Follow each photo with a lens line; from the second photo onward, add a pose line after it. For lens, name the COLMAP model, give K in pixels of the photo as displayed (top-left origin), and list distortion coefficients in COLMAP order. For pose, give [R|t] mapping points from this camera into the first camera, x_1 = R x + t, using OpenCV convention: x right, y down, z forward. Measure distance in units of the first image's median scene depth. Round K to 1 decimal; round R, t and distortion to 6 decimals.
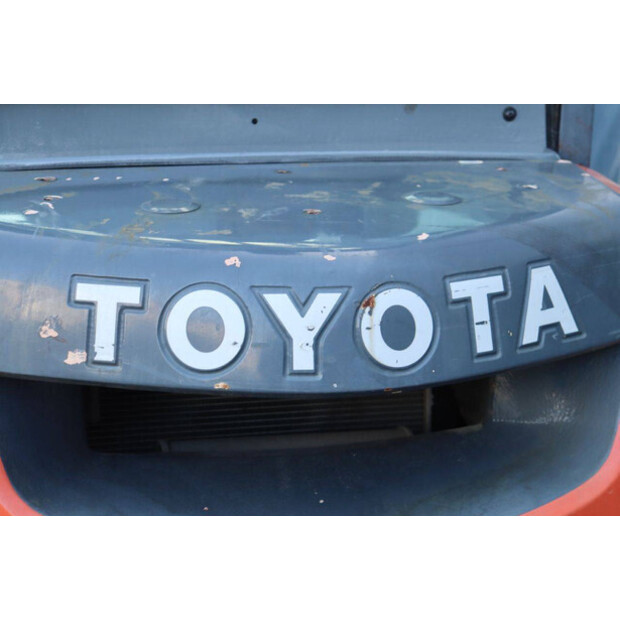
lens RADIAL K [[1439.4, 0, 310.0], [0, 1439.4, 310.0], [0, 0, 1]] dist [0.426919, 0.290222]
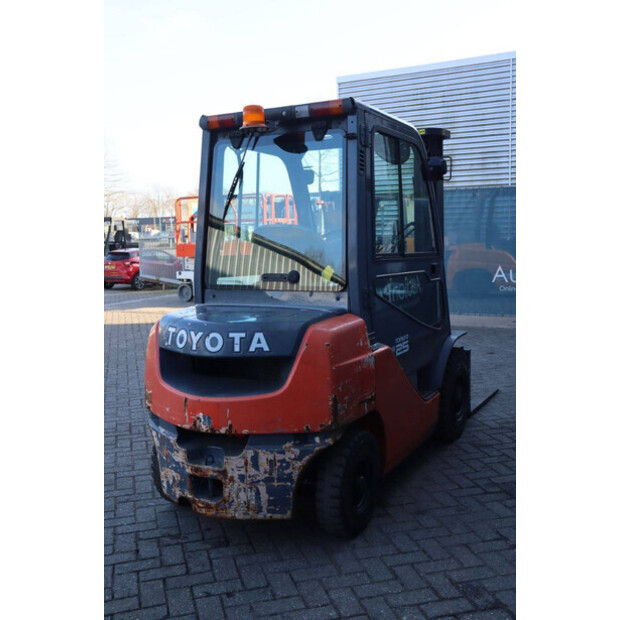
lens RADIAL K [[697.3, 0, 310.0], [0, 697.3, 310.0], [0, 0, 1]] dist [-0.012209, 0.012349]
pose [[0.769708, 0.046513, -0.636699, 1.539676], [-0.134395, 0.986797, -0.090383, 0.064896], [0.624089, 0.155138, 0.765797, -0.377756]]
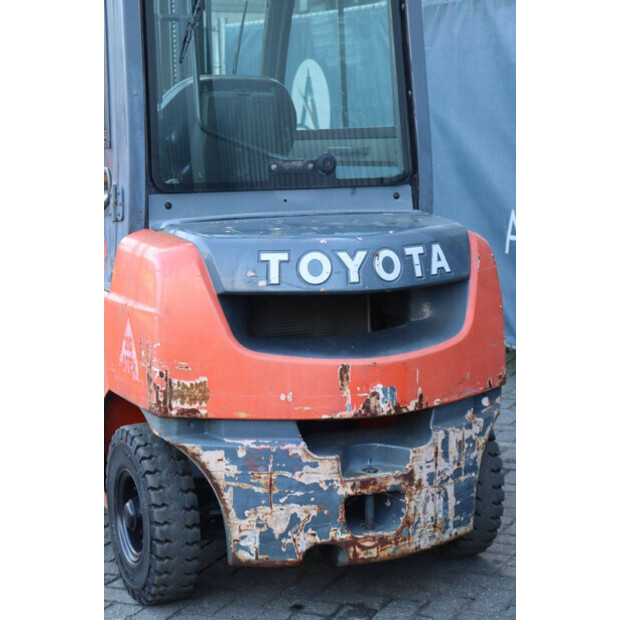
lens RADIAL K [[1439.4, 0, 310.0], [0, 1439.4, 310.0], [0, 0, 1]] dist [0.426919, 0.290222]
pose [[0.980523, -0.045674, 0.191019, -0.559002], [0.068064, 0.991335, -0.112347, 0.364415], [-0.184232, 0.123160, 0.975136, -1.431275]]
